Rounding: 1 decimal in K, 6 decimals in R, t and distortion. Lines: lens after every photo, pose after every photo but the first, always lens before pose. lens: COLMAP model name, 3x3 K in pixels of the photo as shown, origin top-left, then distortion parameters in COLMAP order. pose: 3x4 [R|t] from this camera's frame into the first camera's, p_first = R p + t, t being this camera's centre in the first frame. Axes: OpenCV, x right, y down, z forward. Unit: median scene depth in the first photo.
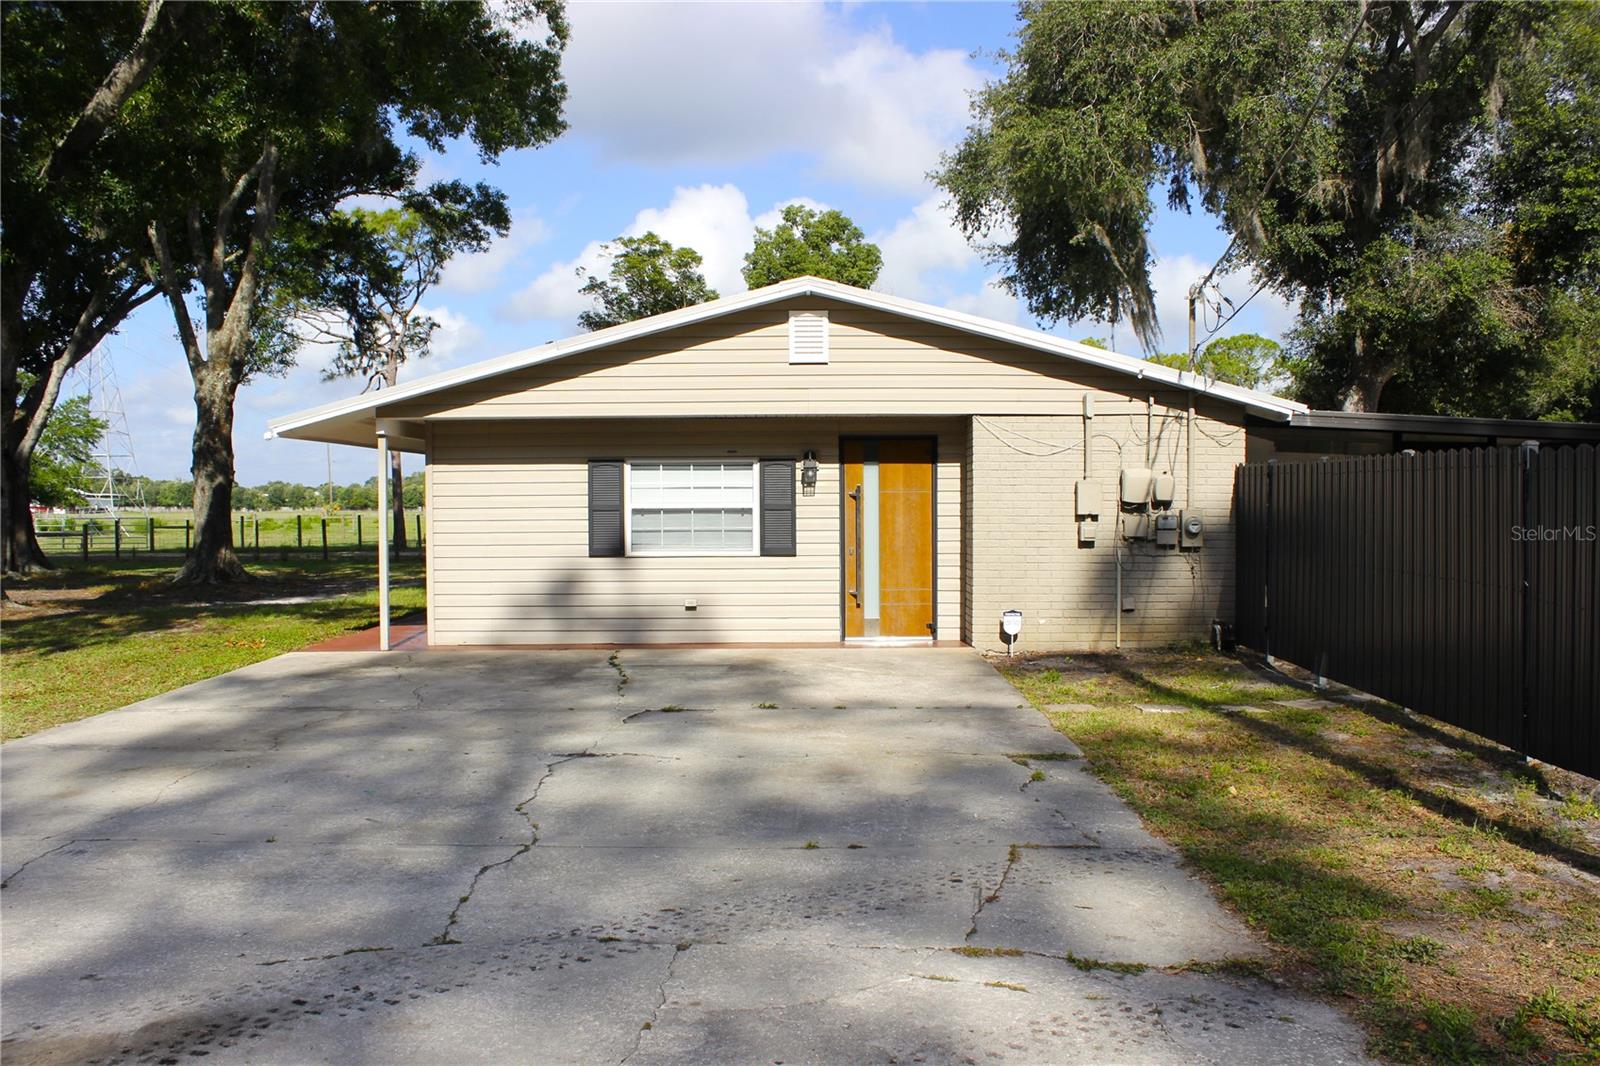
lens RADIAL K [[1329.1, 0, 796.0], [0, 1329.1, 554.3], [0, 0, 1]] dist [-0.161734, 0.144027]
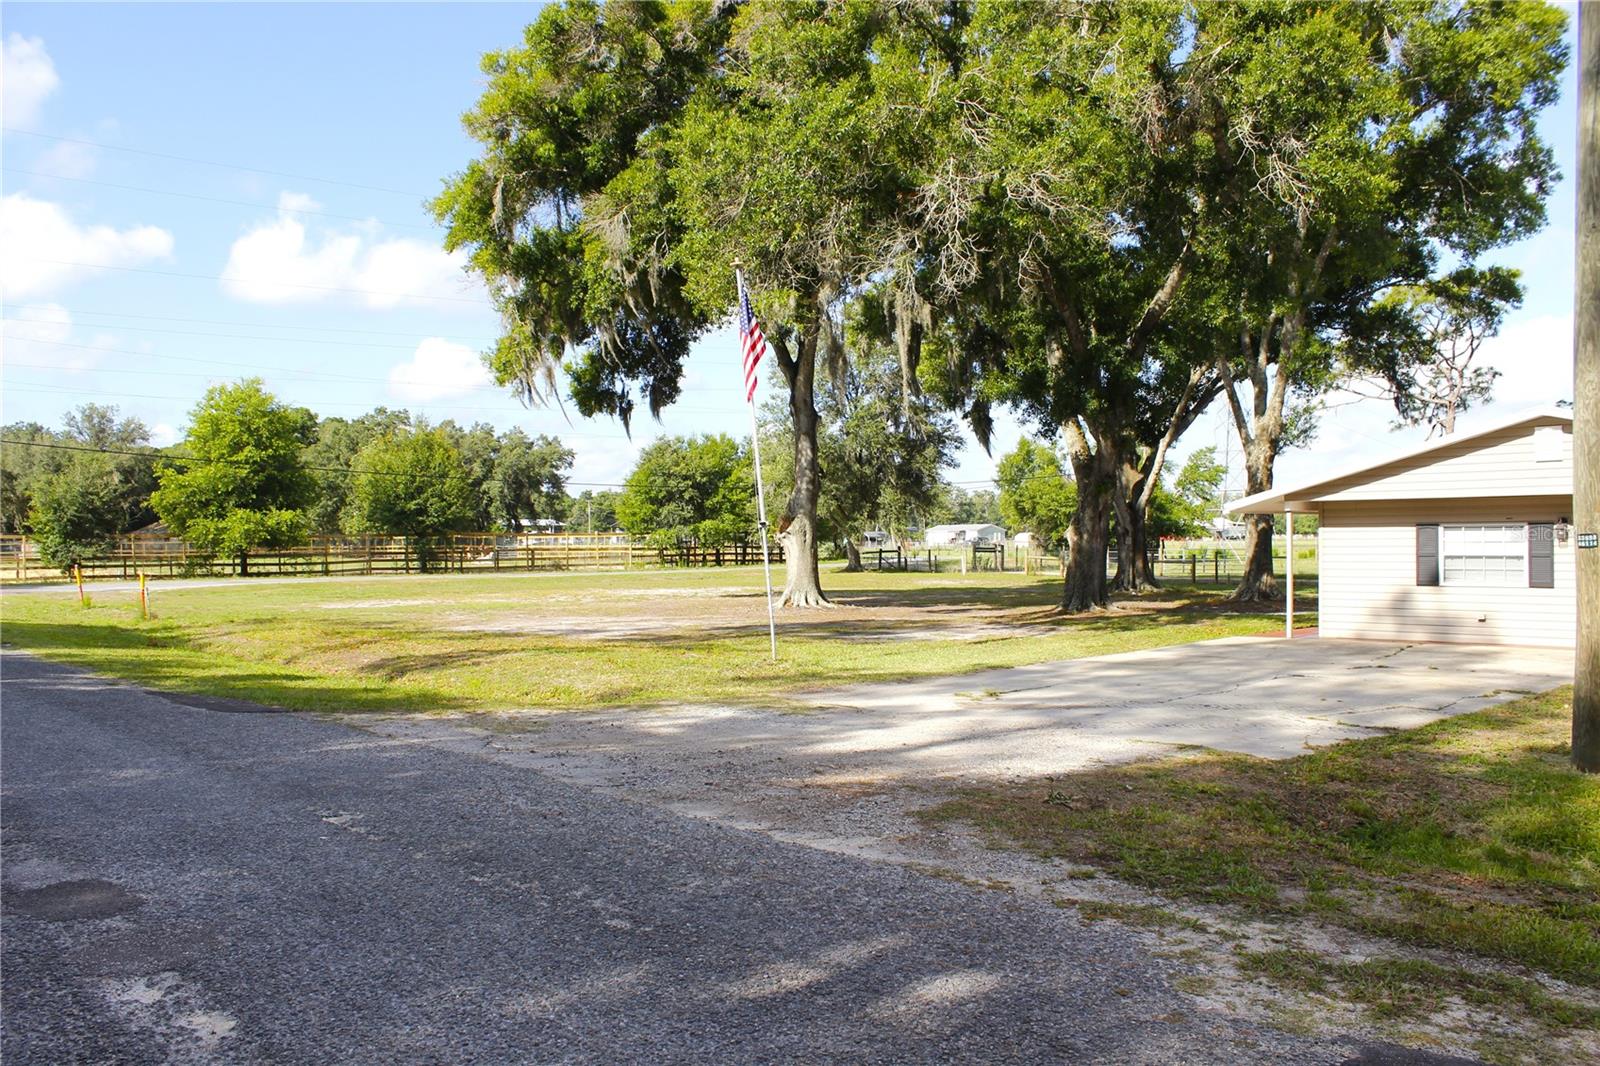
lens RADIAL K [[1329.1, 0, 796.0], [0, 1329.1, 554.3], [0, 0, 1]] dist [-0.161734, 0.144027]
pose [[0.672023, 0.006542, -0.740501, 0.249597], [-0.021258, 0.999719, -0.010460, -0.001820], [0.740225, 0.022770, 0.671973, -0.299394]]
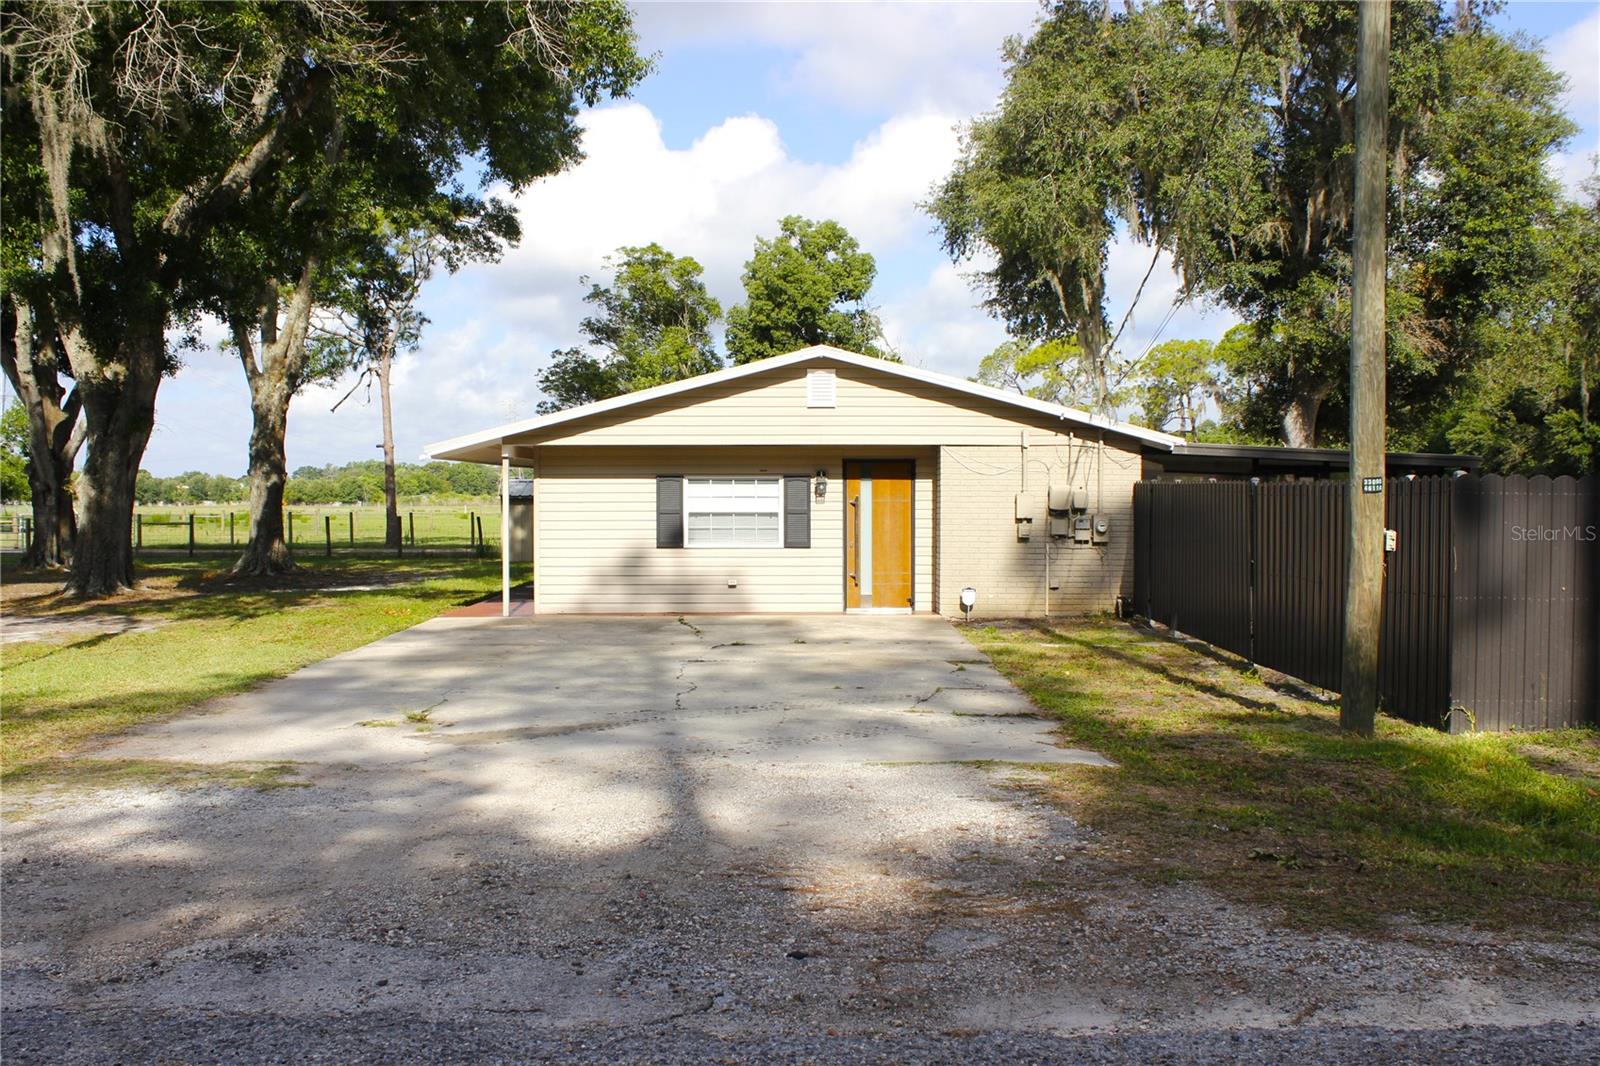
lens RADIAL K [[1521.1, 0, 800.0], [0, 1521.1, 533.0], [0, 0, 1]] dist [-0.125302, 0.006214]
pose [[0.999872, 0.004170, 0.015417, -0.017682], [-0.003919, 0.999861, -0.016225, 0.005767], [-0.015483, 0.016162, 0.999750, -0.279352]]
